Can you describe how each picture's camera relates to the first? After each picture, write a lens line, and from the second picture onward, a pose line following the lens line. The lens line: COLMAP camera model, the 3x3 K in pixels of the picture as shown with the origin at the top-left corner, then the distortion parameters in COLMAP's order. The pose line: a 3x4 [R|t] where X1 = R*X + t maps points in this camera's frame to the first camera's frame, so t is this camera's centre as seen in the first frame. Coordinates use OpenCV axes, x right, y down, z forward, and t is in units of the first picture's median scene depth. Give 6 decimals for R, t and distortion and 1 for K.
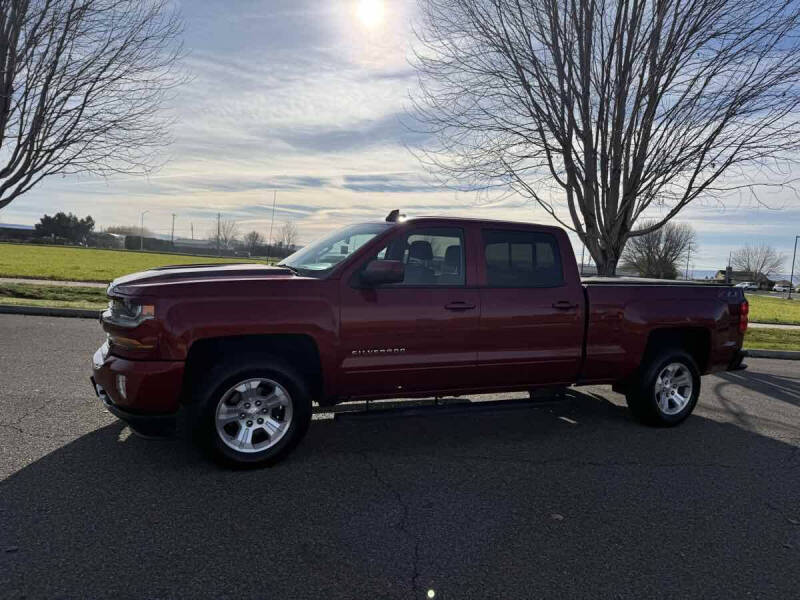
lens RADIAL K [[554.2, 0, 415.2], [0, 554.2, 314.7], [0, 0, 1]] dist [0.063117, -0.080998]
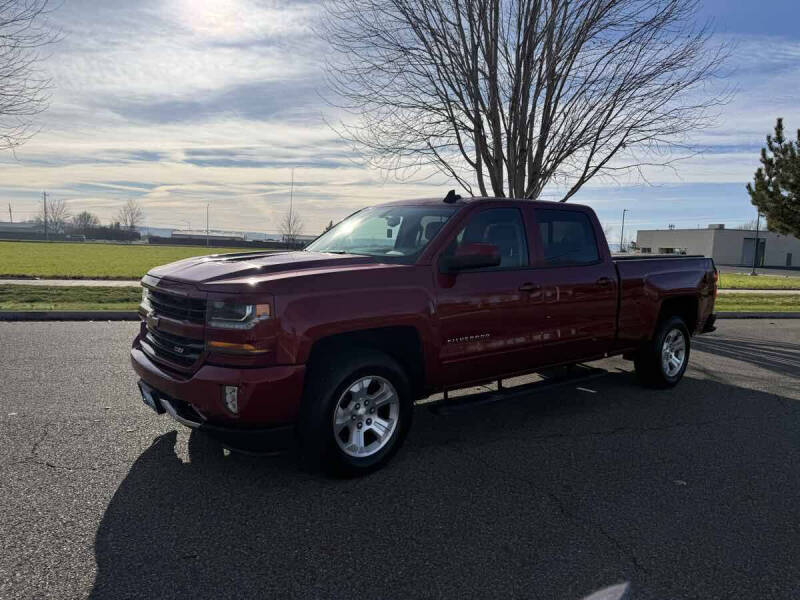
lens RADIAL K [[554.2, 0, 411.3], [0, 554.2, 303.5], [0, 0, 1]] dist [0.063117, -0.080998]
pose [[0.968099, -0.054686, 0.244529, -0.121520], [0.049726, 0.998414, 0.026415, -0.007486], [-0.245585, -0.013413, 0.969282, 0.025920]]
